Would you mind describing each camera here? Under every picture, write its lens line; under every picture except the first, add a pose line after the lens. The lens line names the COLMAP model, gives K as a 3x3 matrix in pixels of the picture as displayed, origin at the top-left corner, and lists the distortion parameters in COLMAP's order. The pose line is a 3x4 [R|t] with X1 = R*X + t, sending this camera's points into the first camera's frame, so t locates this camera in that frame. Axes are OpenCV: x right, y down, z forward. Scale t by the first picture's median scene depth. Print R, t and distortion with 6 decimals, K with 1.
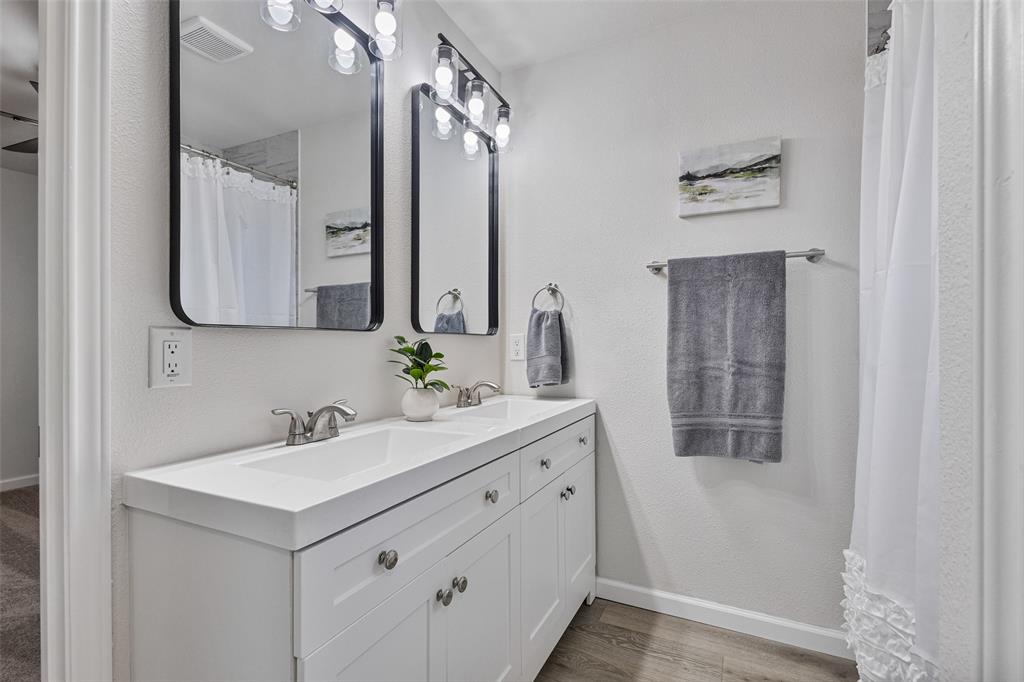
lens RADIAL K [[470.5, 0, 508.9], [0, 470.5, 343.6], [0, 0, 1]] dist [0.008436, -0.001930]
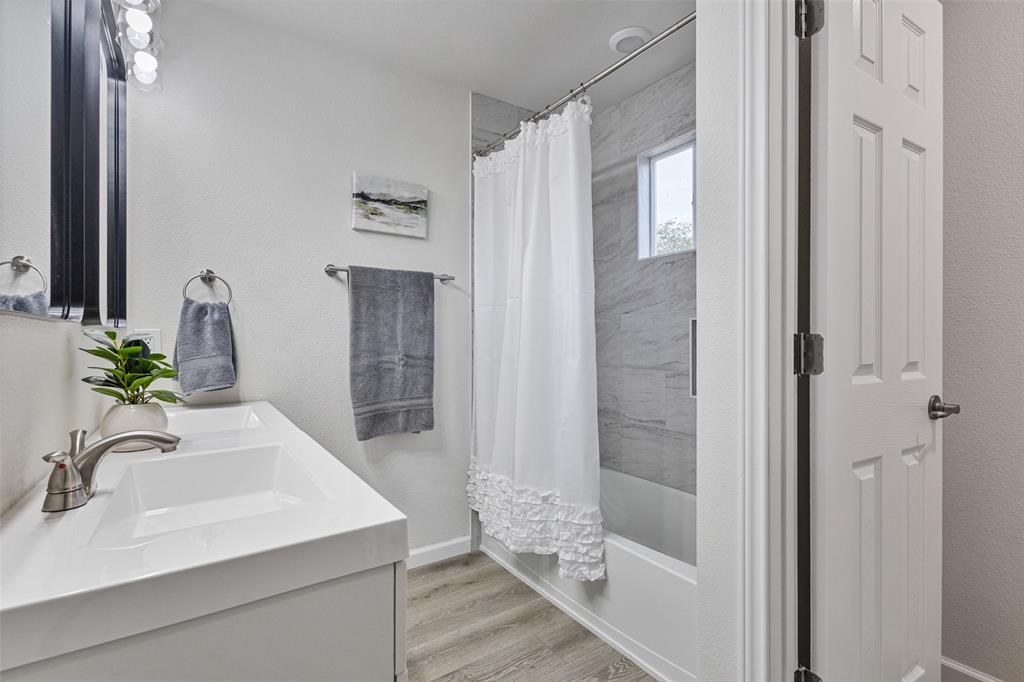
lens RADIAL K [[470.5, 0, 506.9], [0, 470.5, 340.8], [0, 0, 1]] dist [0.008436, -0.001930]
pose [[0.493355, 0.001916, 0.869826, -0.459299], [-0.000396, 0.999998, -0.001978, 0.000460], [-0.869828, 0.000631, 0.493355, 0.136803]]
